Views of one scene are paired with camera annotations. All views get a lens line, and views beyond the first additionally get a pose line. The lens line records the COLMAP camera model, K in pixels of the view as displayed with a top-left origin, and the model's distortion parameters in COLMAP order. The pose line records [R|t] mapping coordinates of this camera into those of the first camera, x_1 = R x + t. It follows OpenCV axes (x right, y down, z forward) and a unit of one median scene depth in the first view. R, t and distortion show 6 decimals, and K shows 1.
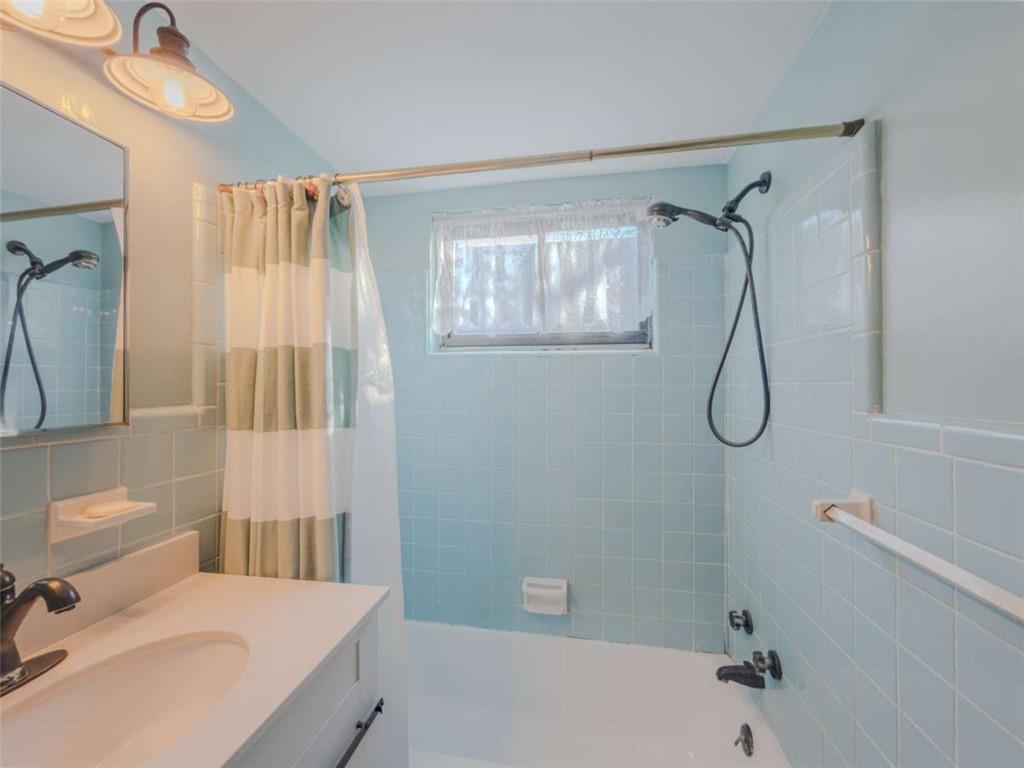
lens RADIAL K [[412.1, 0, 512.9], [0, 412.1, 383.2], [0, 0, 1]] dist [-0.000230, -0.000105]
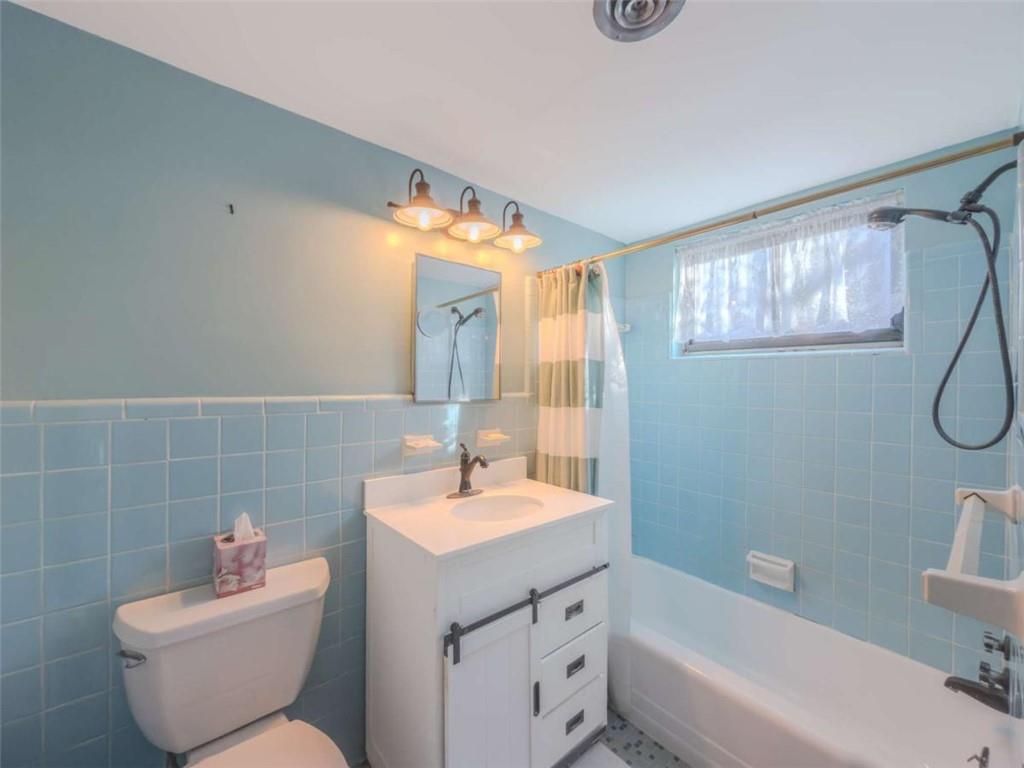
lens RADIAL K [[413.1, 0, 510.6], [0, 413.1, 383.5], [0, 0, 1]] dist [-0.000850, -0.000126]
pose [[0.762869, 0.009055, -0.646490, 0.408395], [-0.004285, 0.999951, 0.008949, -0.004518], [0.646539, -0.004057, 0.762870, -0.500278]]
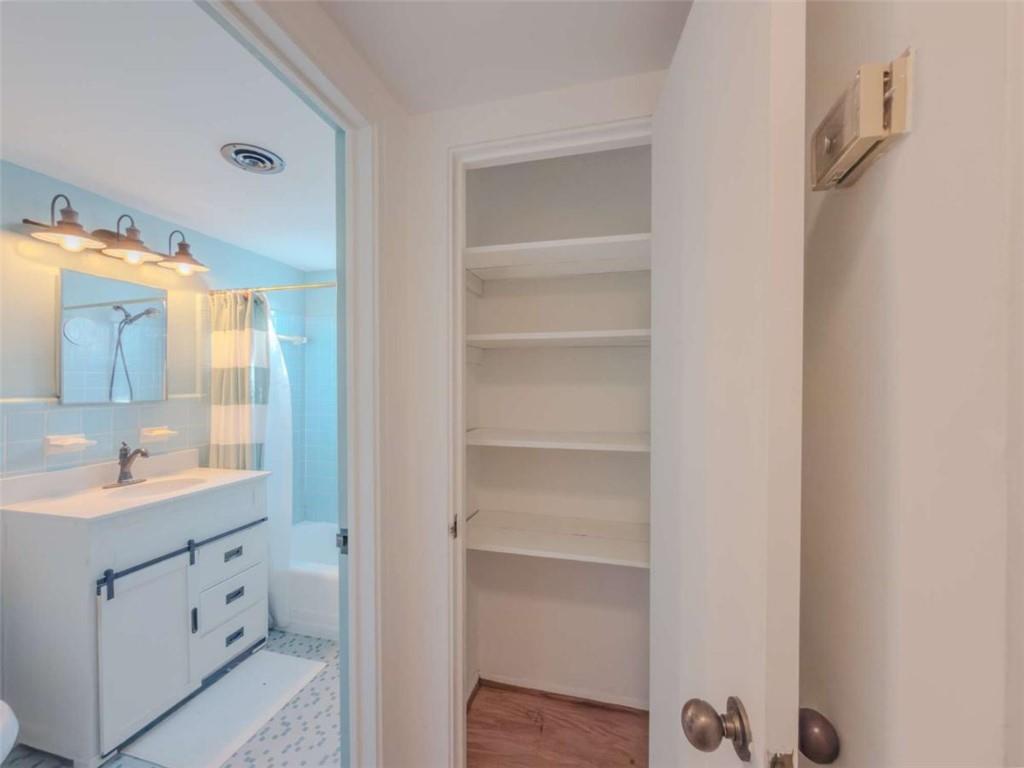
lens RADIAL K [[413.1, 0, 510.6], [0, 413.1, 383.5], [0, 0, 1]] dist [-0.000850, -0.000126]
pose [[0.995651, 0.002889, -0.093112, 1.088084], [-0.002021, 0.999954, 0.009413, -0.024493], [0.093135, -0.009184, 0.995611, -1.032609]]
